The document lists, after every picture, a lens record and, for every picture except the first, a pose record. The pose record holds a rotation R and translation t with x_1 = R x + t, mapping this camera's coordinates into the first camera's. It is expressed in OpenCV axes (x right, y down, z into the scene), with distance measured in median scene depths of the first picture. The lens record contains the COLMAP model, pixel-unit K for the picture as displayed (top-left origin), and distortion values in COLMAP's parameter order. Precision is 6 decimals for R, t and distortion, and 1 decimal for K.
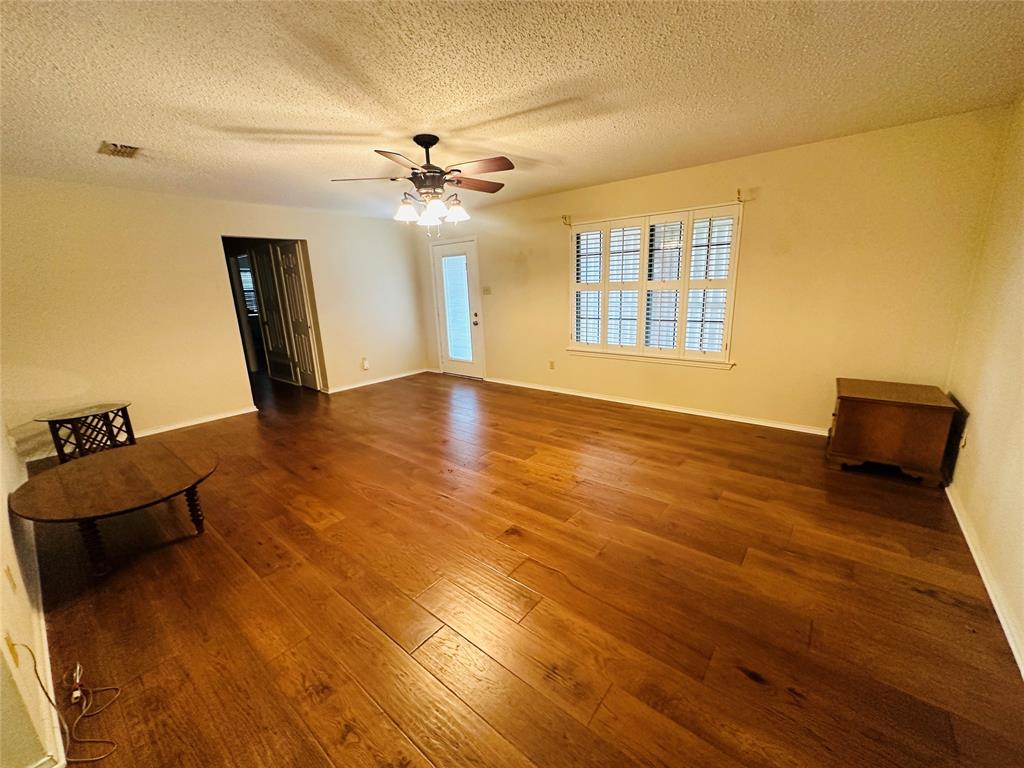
lens RADIAL K [[407.4, 0, 517.8], [0, 407.4, 383.8], [0, 0, 1]] dist [-0.003508, 0.000357]
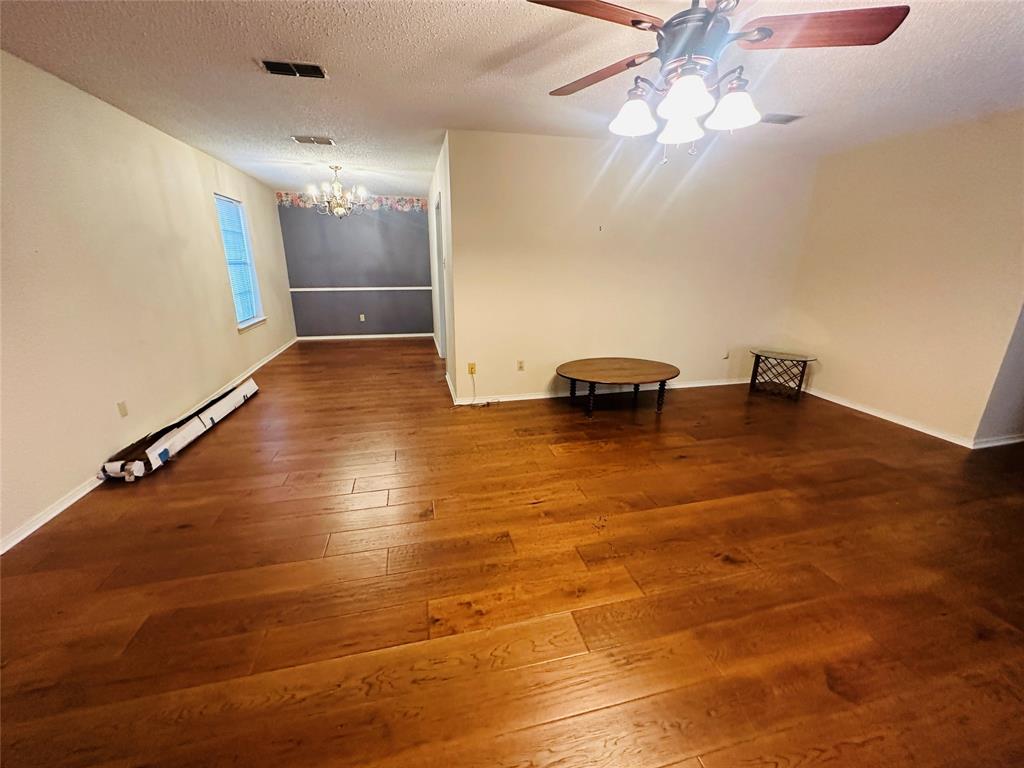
lens RADIAL K [[407.4, 0, 511.6], [0, 407.4, 384.1], [0, 0, 1]] dist [-0.003508, 0.000357]
pose [[-0.611975, 0.258782, -0.747341, 0.413330], [-0.172388, 0.878584, 0.445390, -0.306285], [0.771861, 0.401400, -0.493060, 1.228546]]
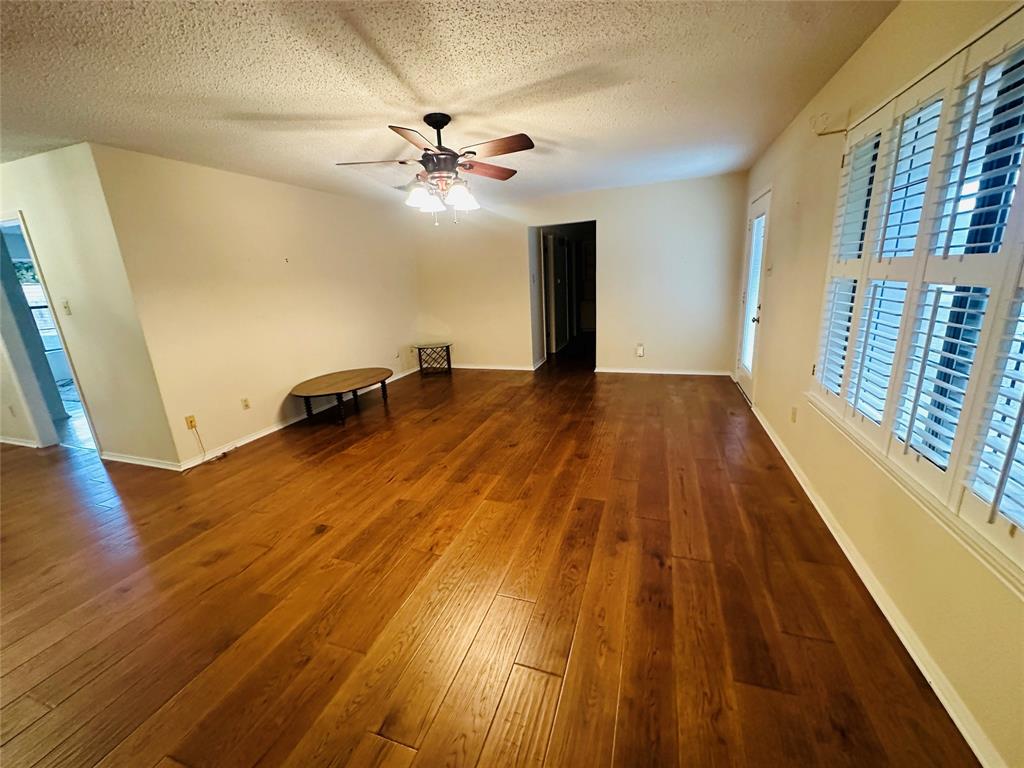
lens RADIAL K [[407.4, 0, 513.5], [0, 407.4, 384.9], [0, 0, 1]] dist [-0.003508, 0.000357]
pose [[0.338568, 0.259288, -0.904512, 0.797014], [-0.184208, 0.960947, 0.206515, -0.231984], [0.922734, 0.096699, 0.373109, 0.835562]]
